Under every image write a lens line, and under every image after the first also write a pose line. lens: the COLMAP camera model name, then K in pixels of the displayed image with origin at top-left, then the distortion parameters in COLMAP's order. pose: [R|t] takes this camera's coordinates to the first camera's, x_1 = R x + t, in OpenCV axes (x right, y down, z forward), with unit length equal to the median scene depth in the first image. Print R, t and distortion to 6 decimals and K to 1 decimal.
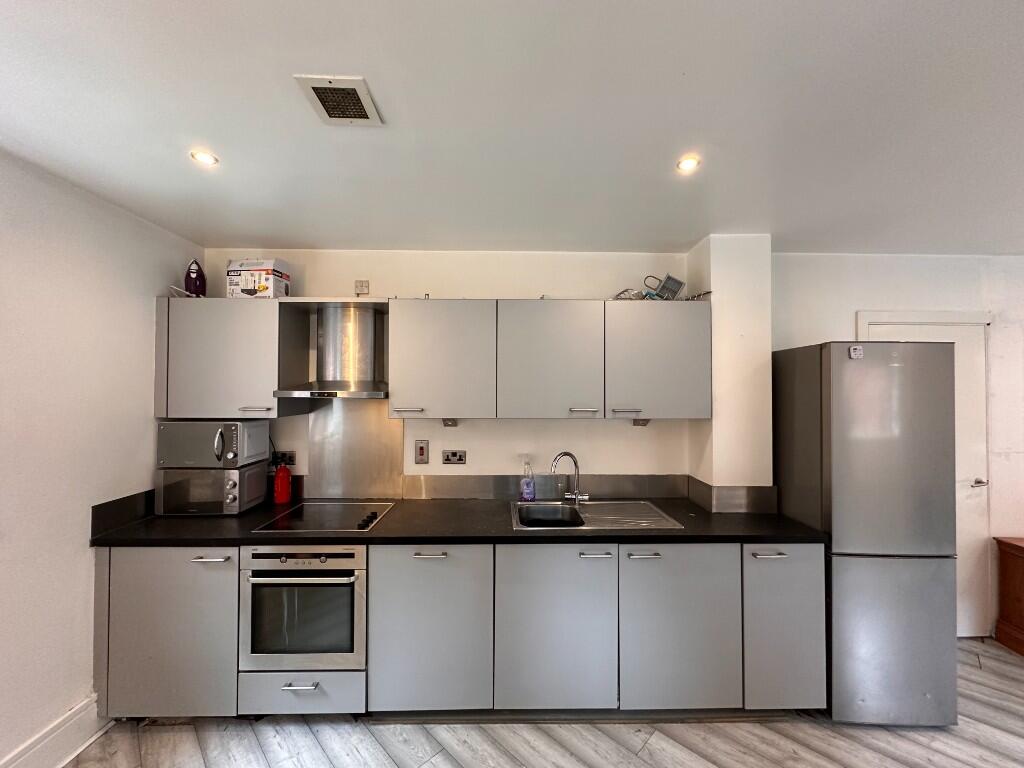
lens RADIAL K [[413.3, 0, 512.0], [0, 413.3, 384.0], [0, 0, 1]] dist [-0.000729, -0.000140]
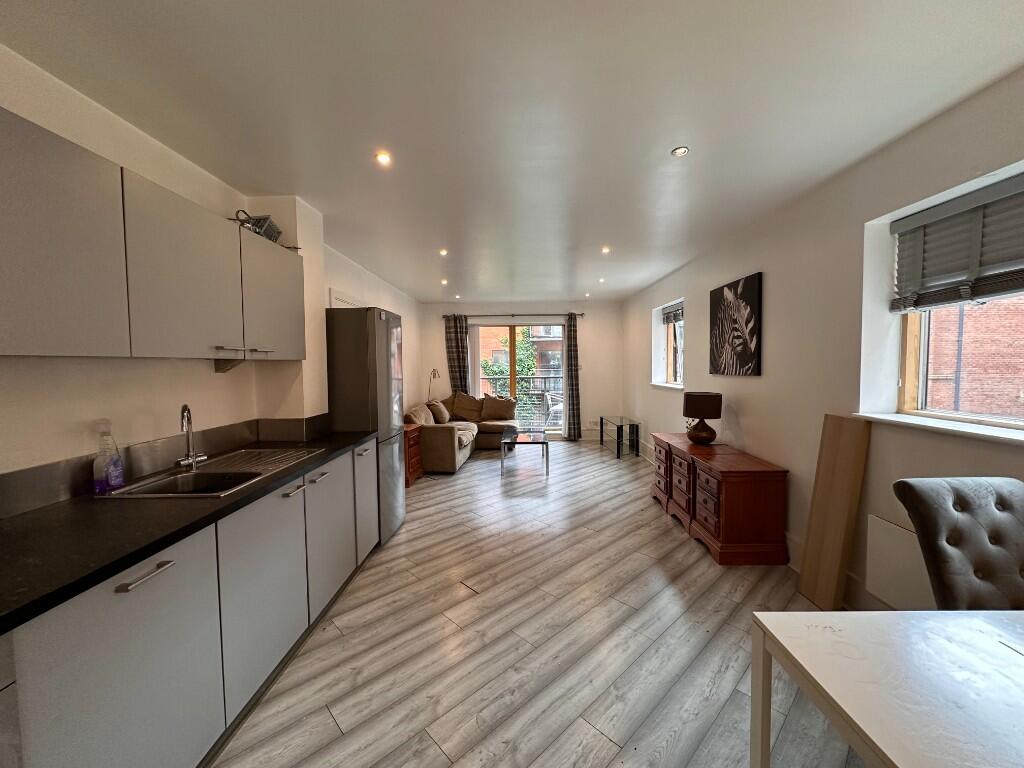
lens RADIAL K [[413.3, 0, 512.0], [0, 413.3, 384.0], [0, 0, 1]] dist [-0.000729, -0.000140]
pose [[0.023830, -0.054470, 0.998231, -0.674314], [-0.008359, 0.998469, 0.054682, 0.084372], [-0.999681, -0.009647, 0.023338, 0.398024]]
